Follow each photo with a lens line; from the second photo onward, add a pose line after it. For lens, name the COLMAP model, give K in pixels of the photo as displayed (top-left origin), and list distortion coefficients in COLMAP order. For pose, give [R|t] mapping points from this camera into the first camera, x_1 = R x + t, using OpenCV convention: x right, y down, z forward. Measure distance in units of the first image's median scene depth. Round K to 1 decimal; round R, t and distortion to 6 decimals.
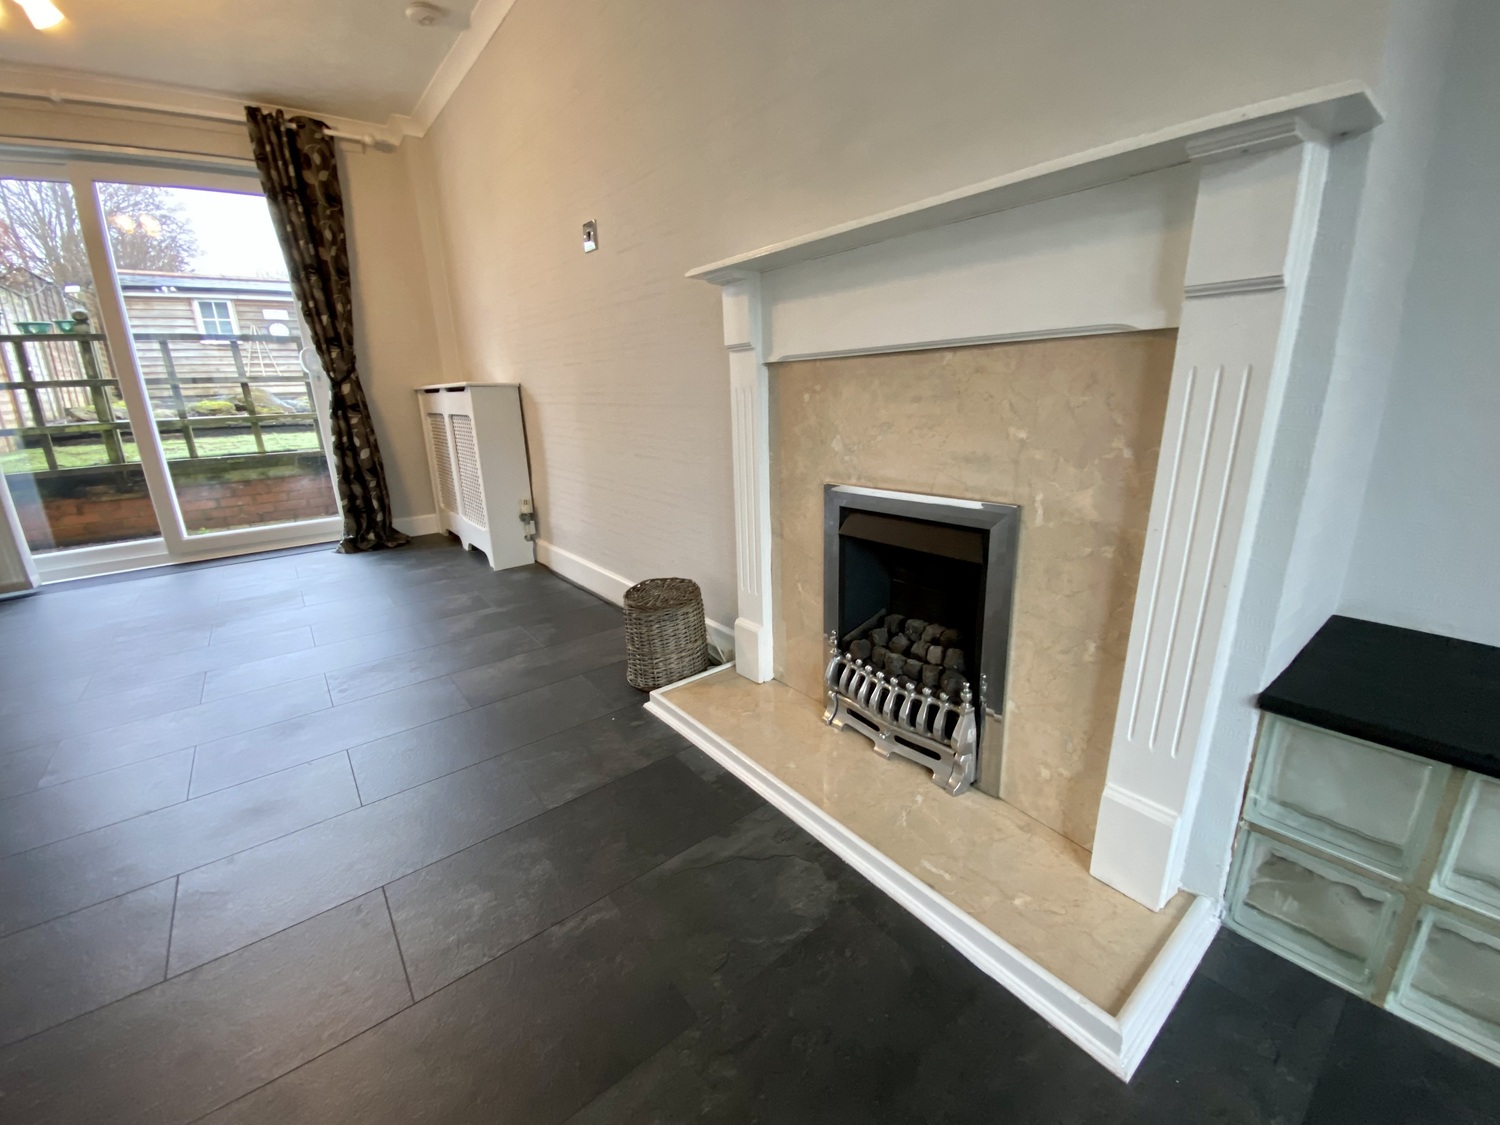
lens RADIAL K [[599.8, 0, 748.0], [0, 599.8, 565.8], [0, 0, 1]] dist [0.030087, -0.025733]
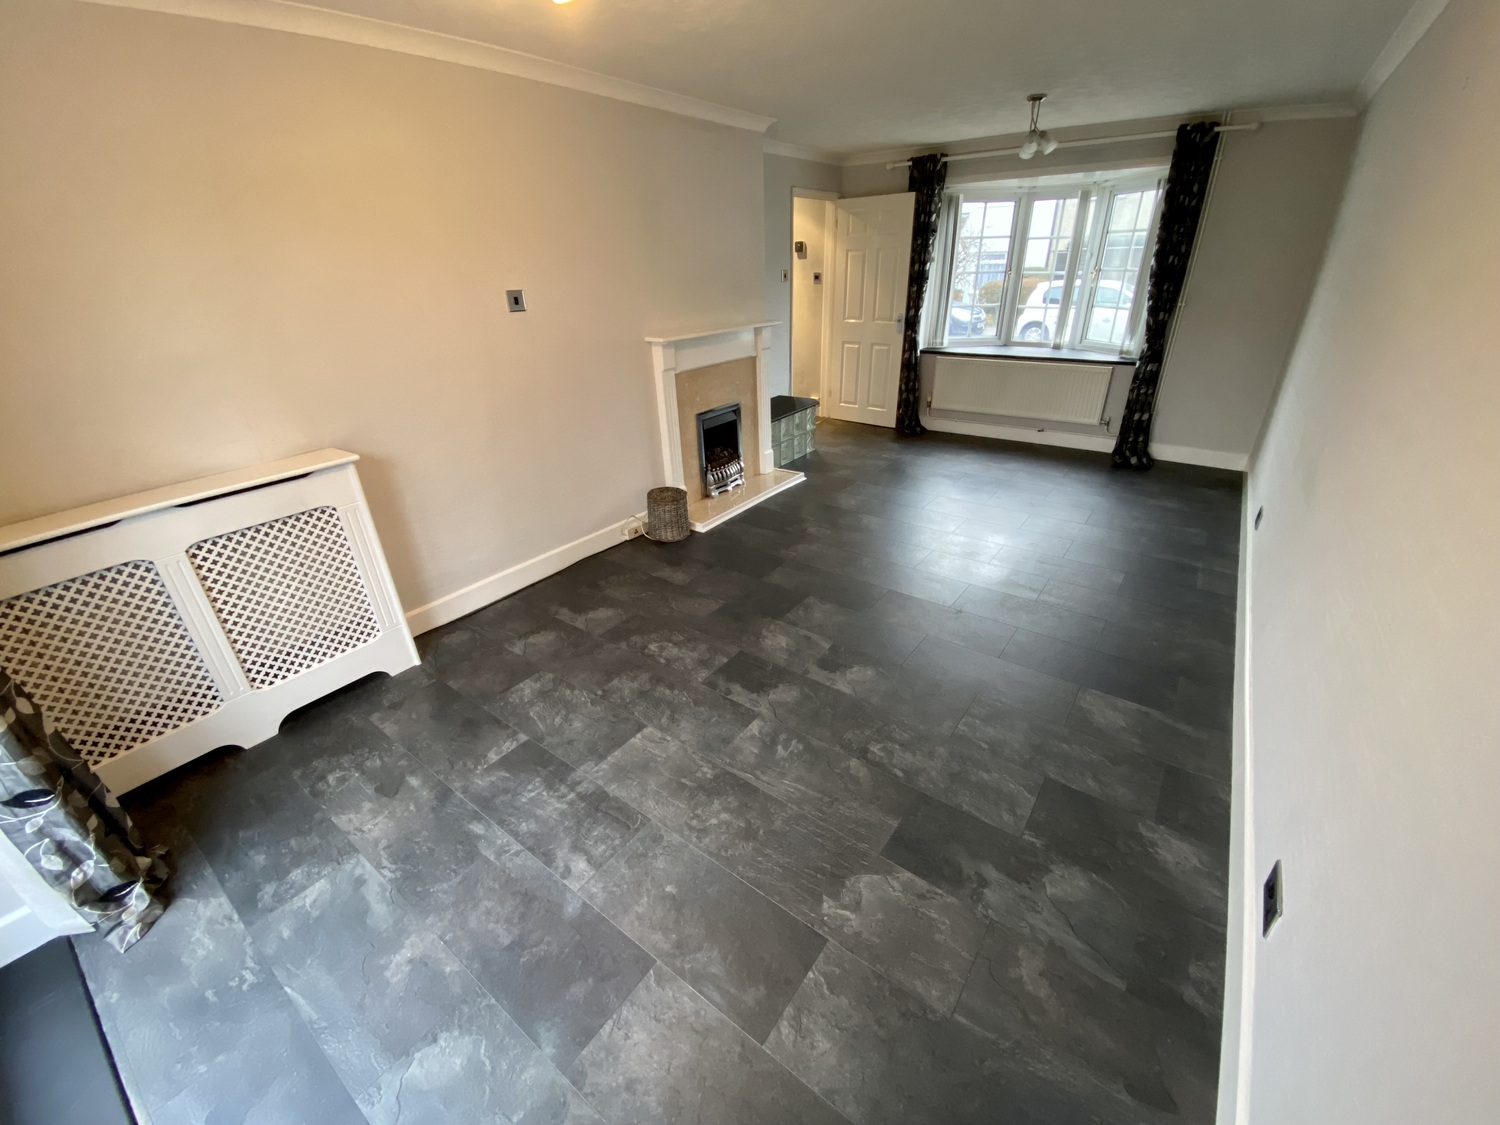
lens RADIAL K [[599.8, 0, 748.0], [0, 599.8, 565.8], [0, 0, 1]] dist [0.030087, -0.025733]
pose [[-0.251776, -0.405170, 0.878889, -2.578890], [0.309444, 0.826767, 0.469788, -0.761111], [-0.916981, 0.390248, -0.082783, 1.233999]]
